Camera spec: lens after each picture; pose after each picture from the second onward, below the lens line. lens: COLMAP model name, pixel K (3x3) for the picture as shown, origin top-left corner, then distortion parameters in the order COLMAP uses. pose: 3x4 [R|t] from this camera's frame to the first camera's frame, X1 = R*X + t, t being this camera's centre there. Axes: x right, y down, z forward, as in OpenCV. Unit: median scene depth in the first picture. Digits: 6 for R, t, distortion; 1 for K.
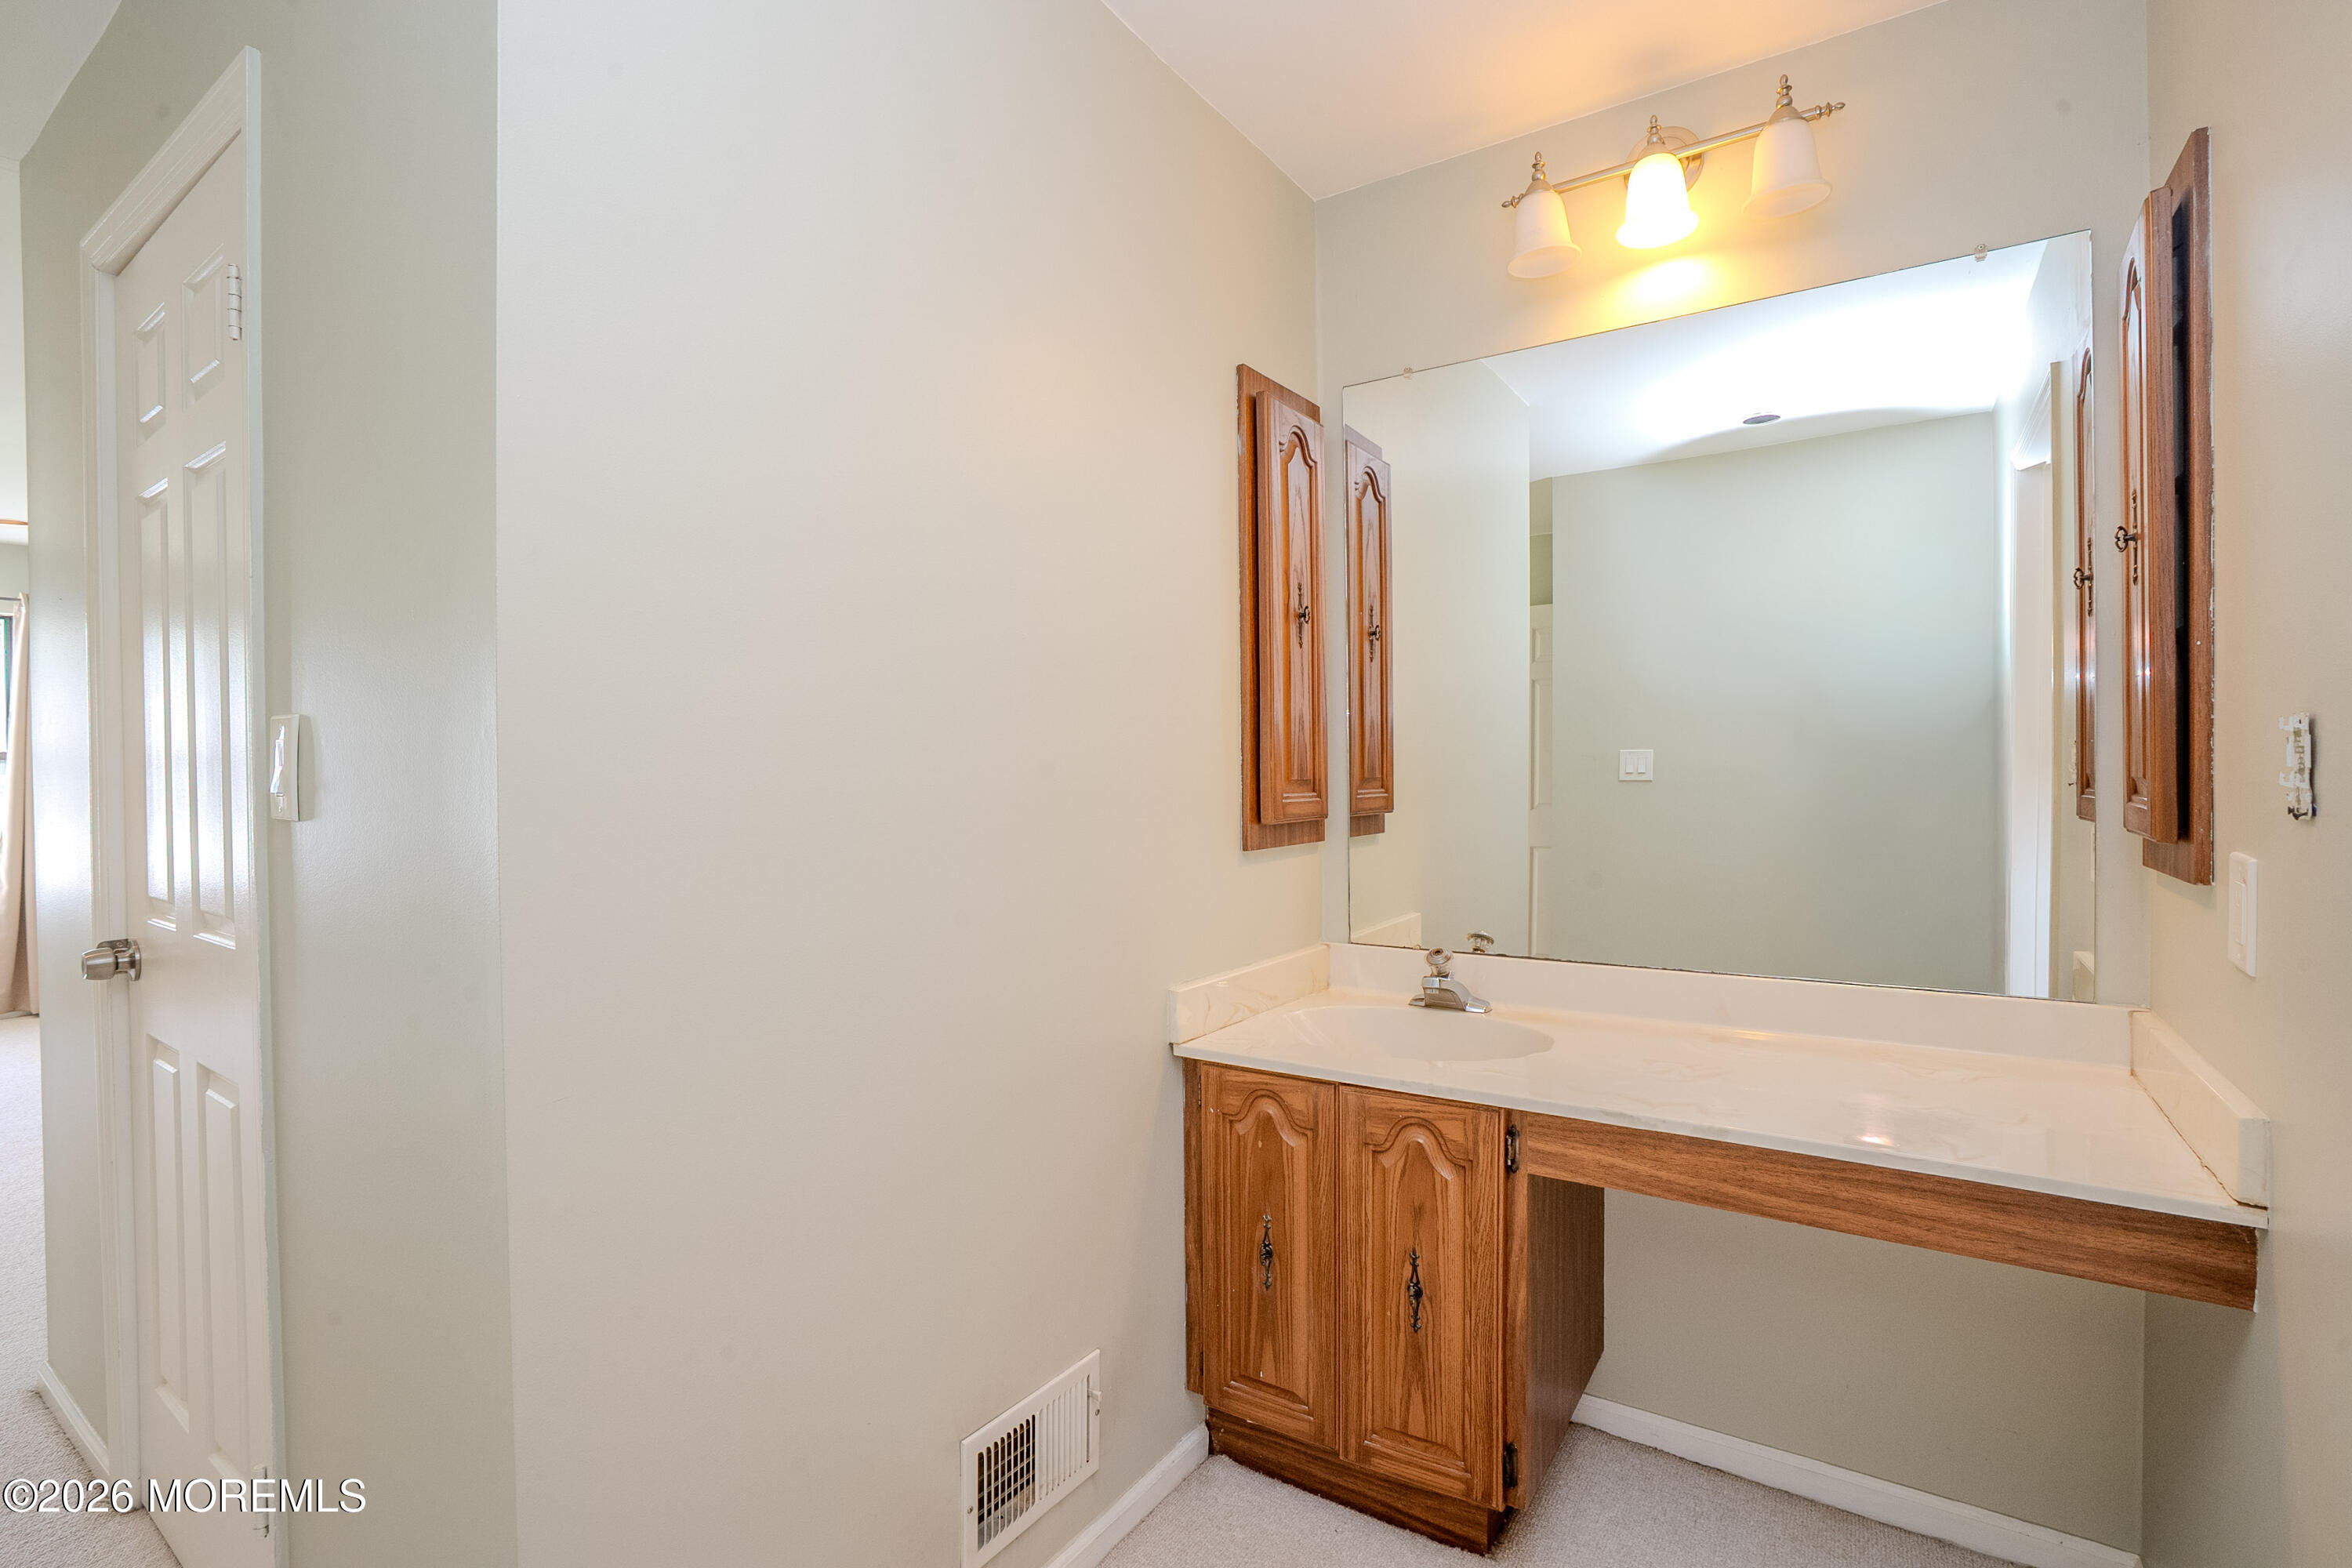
lens RADIAL K [[1076.2, 0, 1162.4], [0, 1076.2, 772.2], [0, 0, 1]] dist [-0.051146, 0.016673]
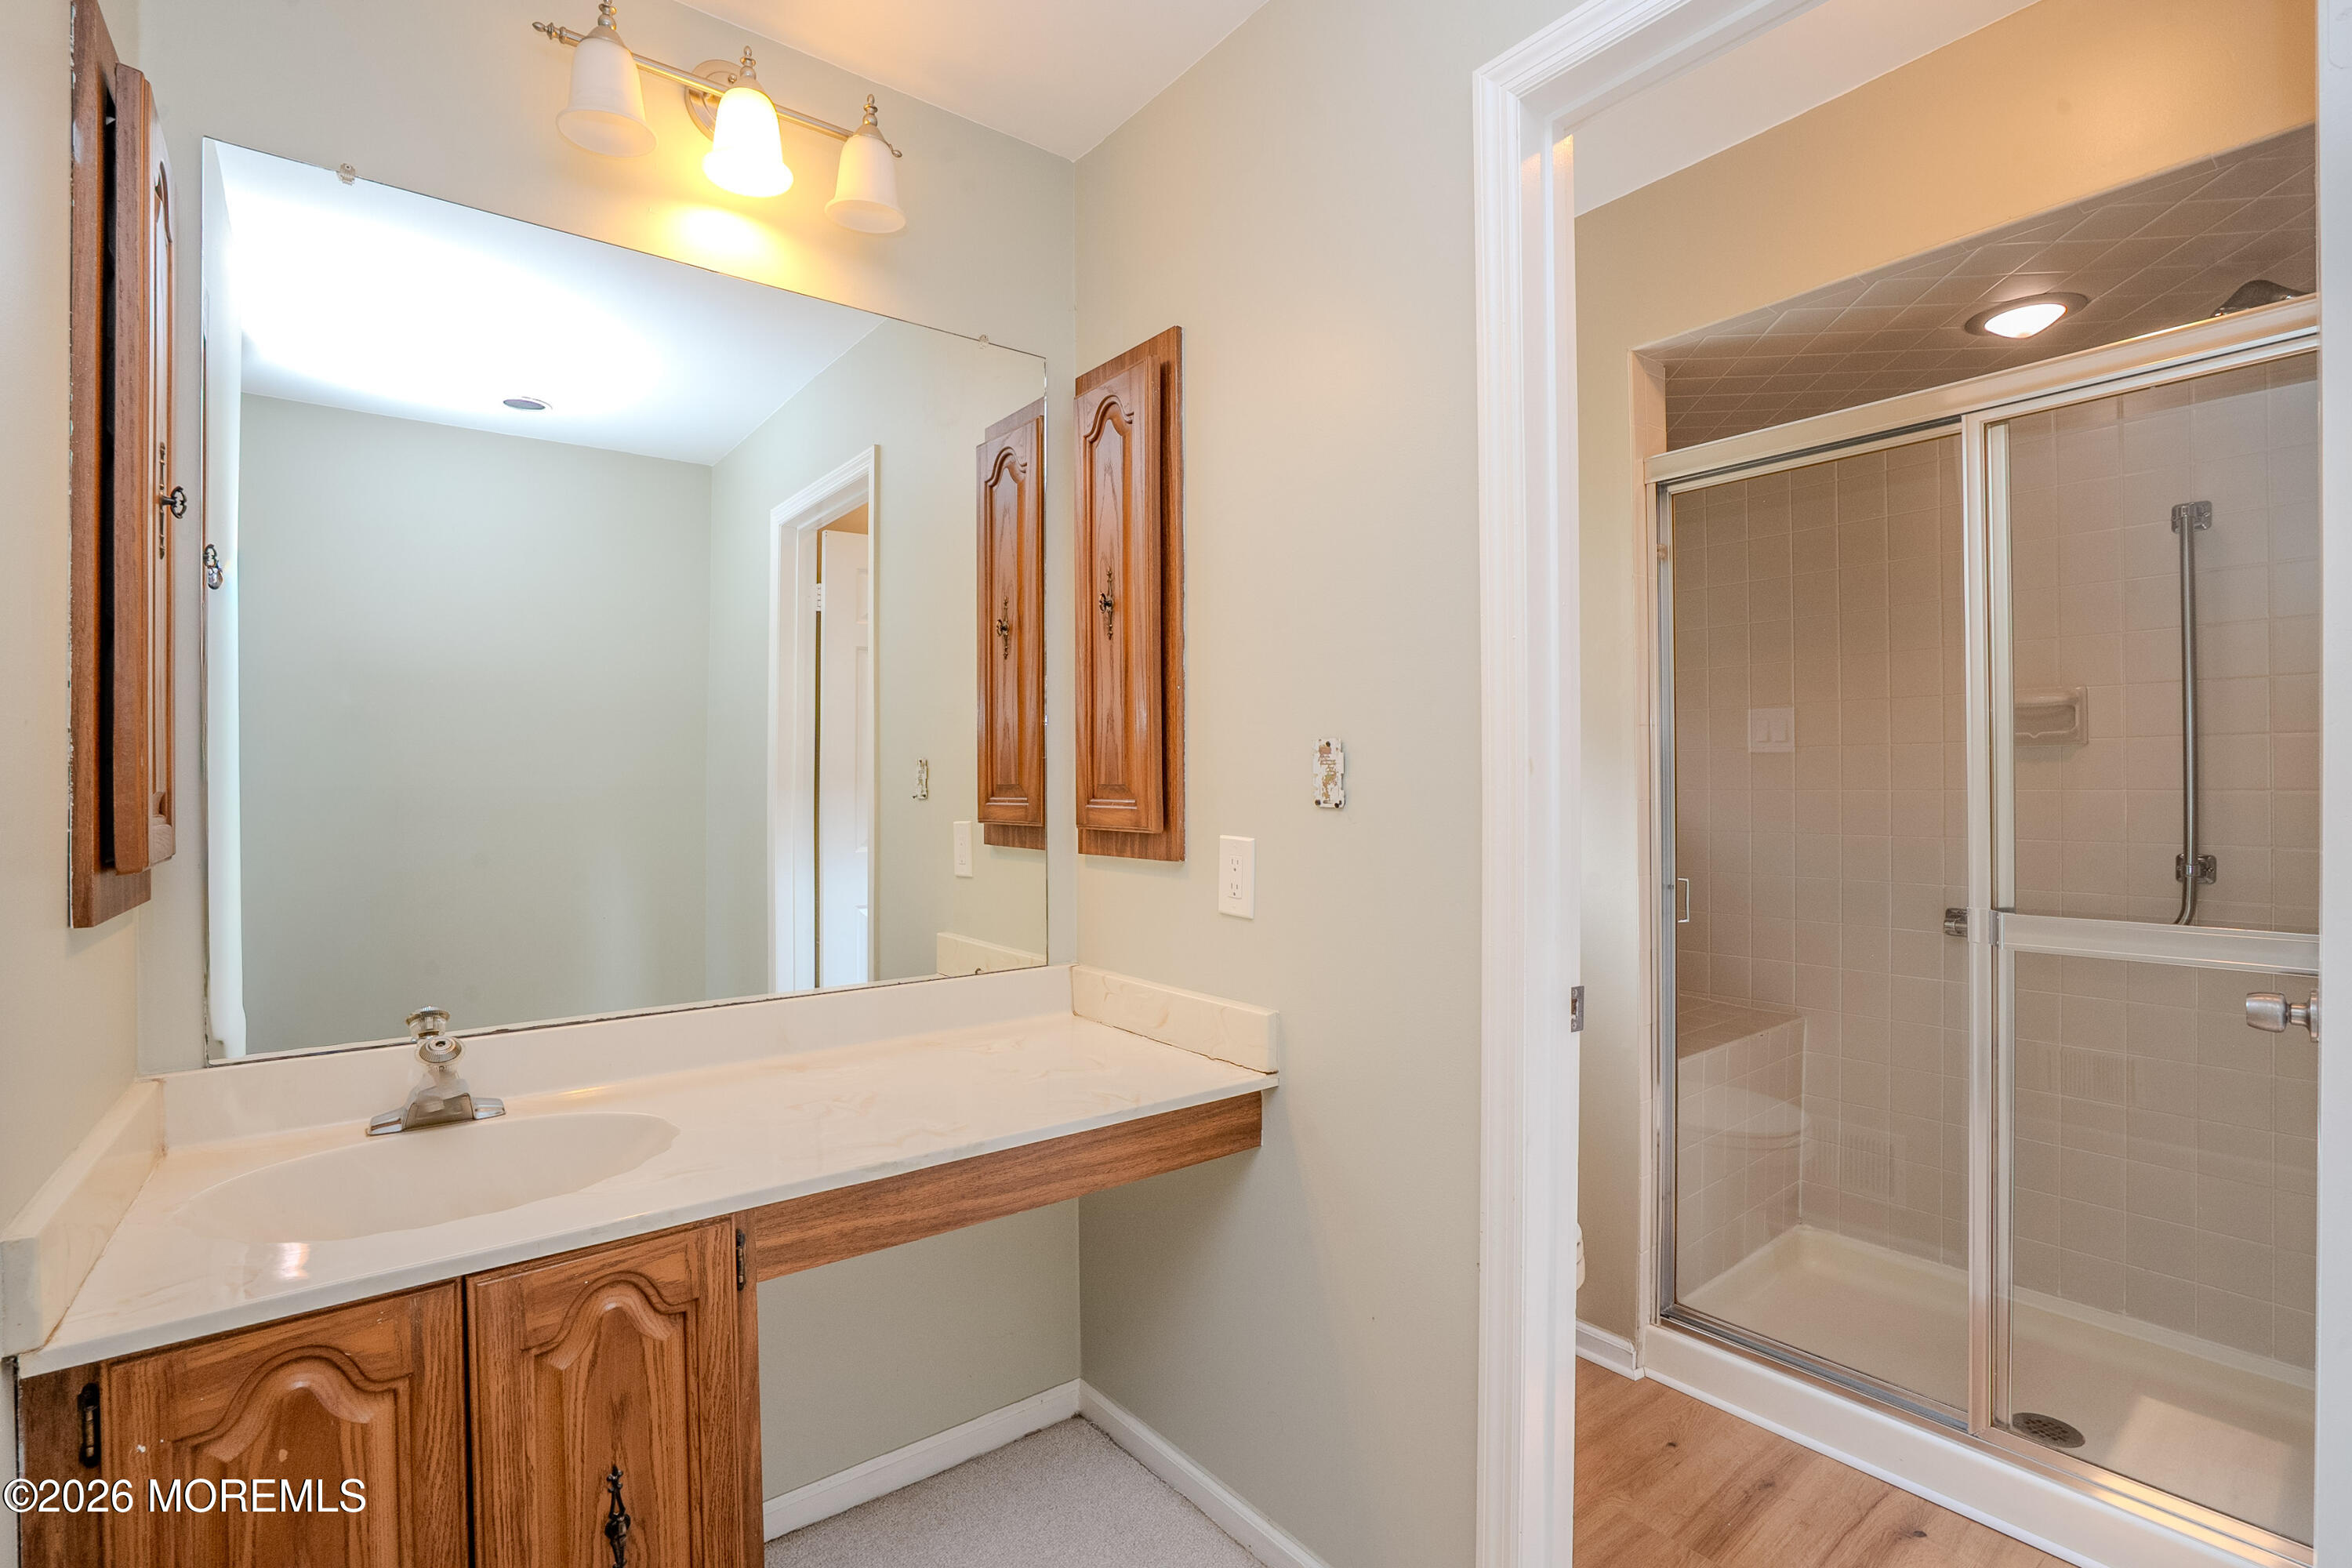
lens RADIAL K [[1076.2, 0, 1169.5], [0, 1076.2, 785.9], [0, 0, 1]] dist [-0.051146, 0.016673]
pose [[0.312568, 0.008792, 0.949855, -0.297382], [0.007299, 0.999905, -0.011657, 0.018569], [-0.949867, 0.010577, 0.312475, 0.441181]]
